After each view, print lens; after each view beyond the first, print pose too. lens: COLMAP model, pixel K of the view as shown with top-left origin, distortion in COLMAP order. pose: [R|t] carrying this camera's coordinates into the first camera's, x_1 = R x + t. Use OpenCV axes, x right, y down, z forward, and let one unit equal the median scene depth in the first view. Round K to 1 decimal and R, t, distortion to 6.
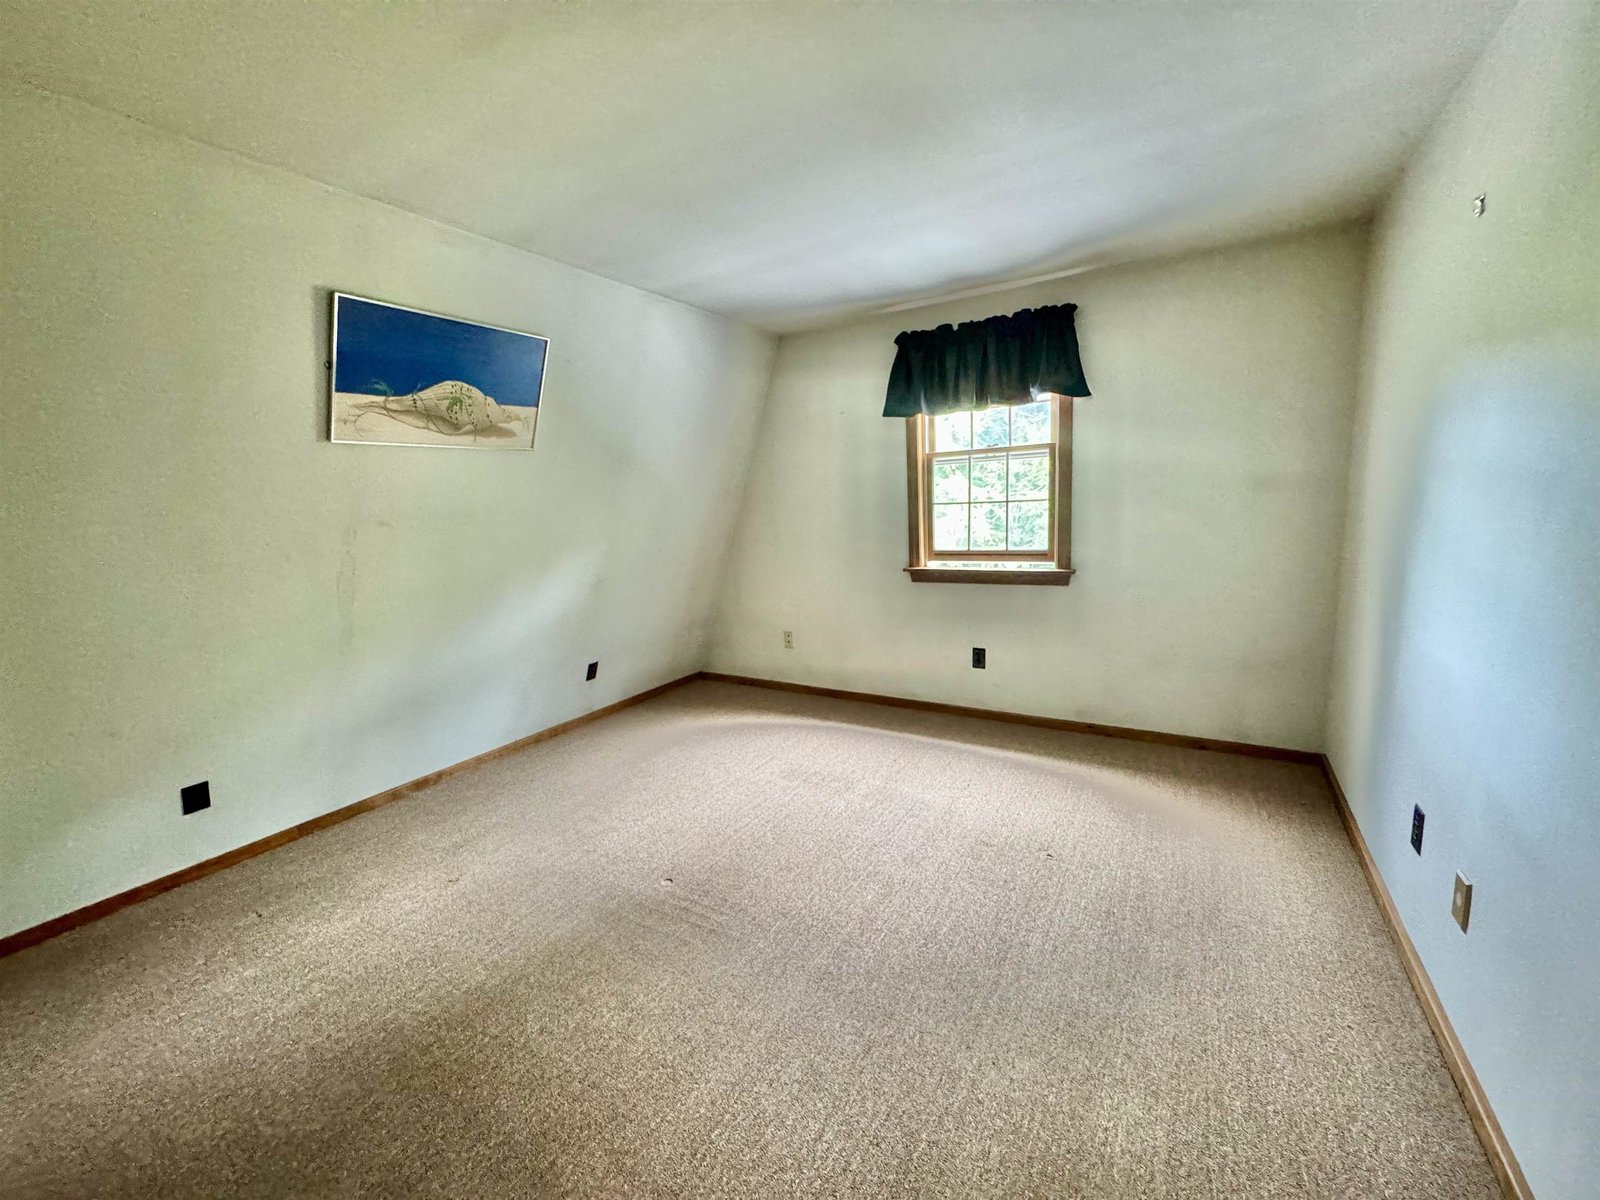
lens RADIAL K [[634.8, 0, 788.7], [0, 634.8, 601.8], [0, 0, 1]] dist [0.002057, -0.001098]
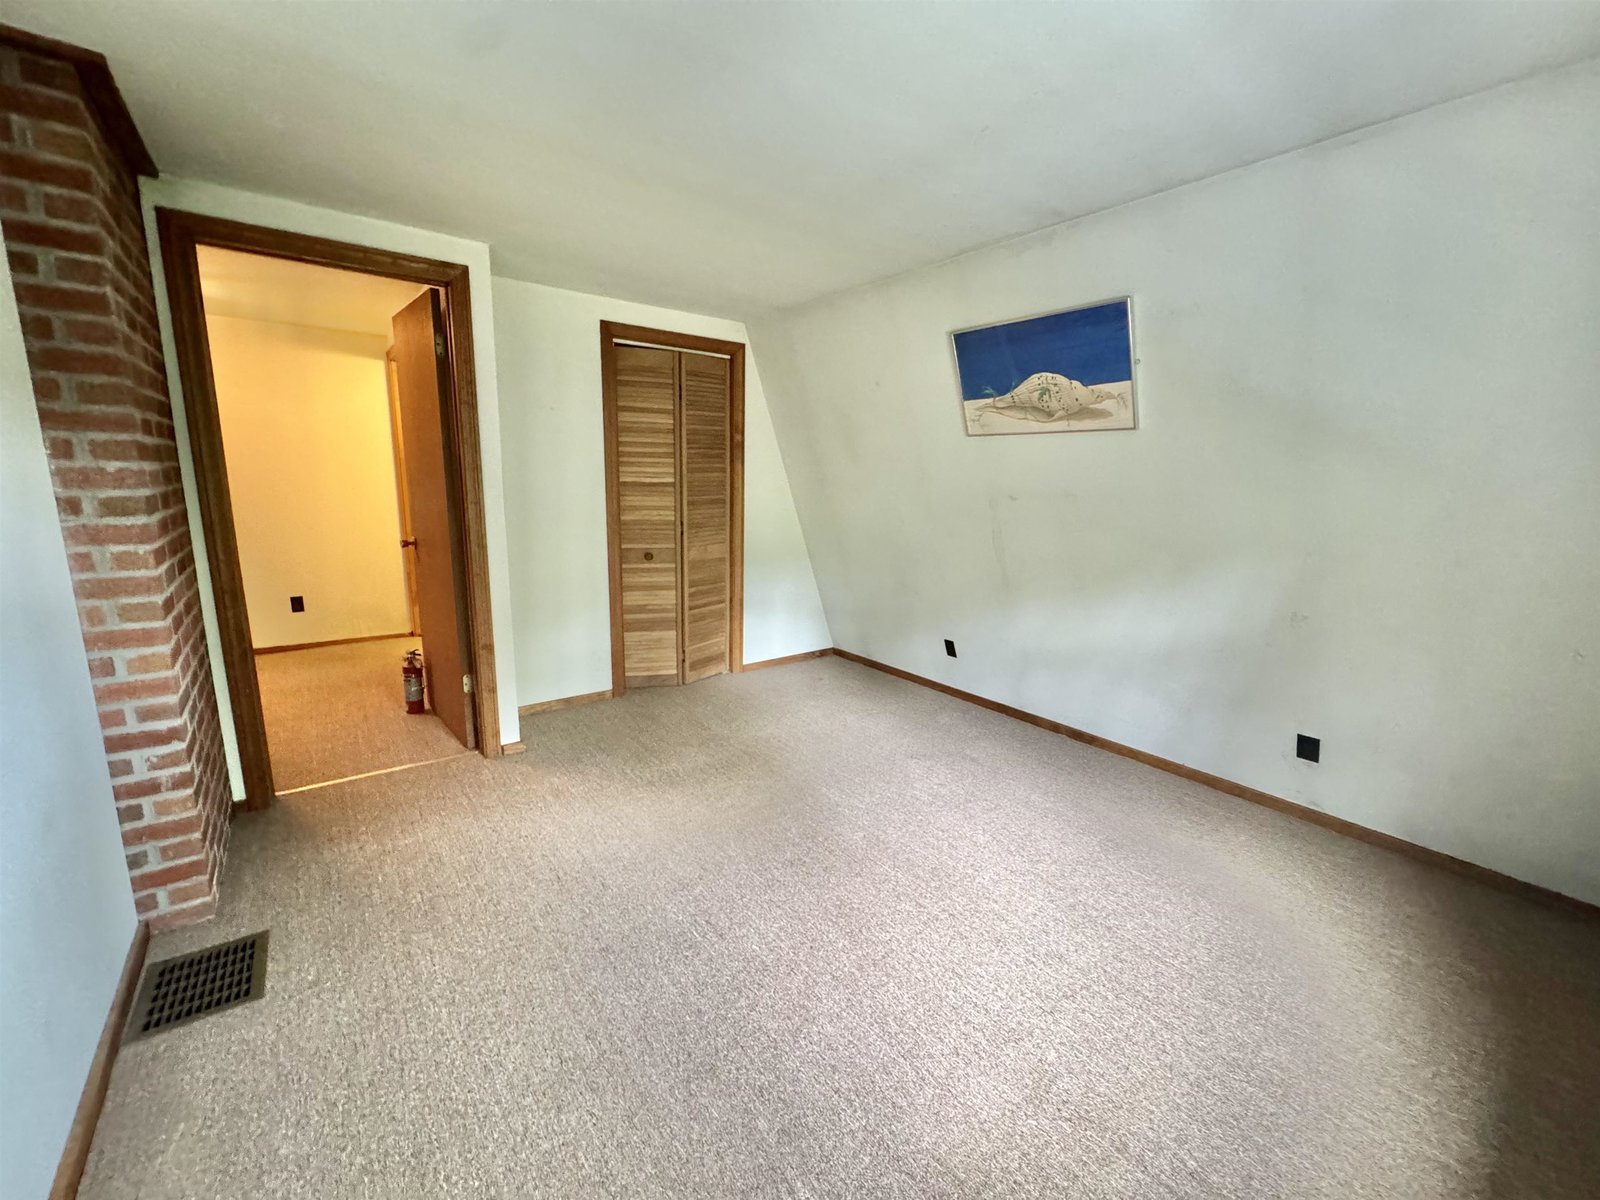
lens RADIAL K [[634.8, 0, 799.6], [0, 634.8, 598.8], [0, 0, 1]] dist [0.002057, -0.001098]
pose [[-0.339308, 0.219799, -0.914636, 0.357988], [-0.158952, 0.944939, 0.286048, -0.115868], [0.927148, 0.242442, -0.285688, 0.521203]]
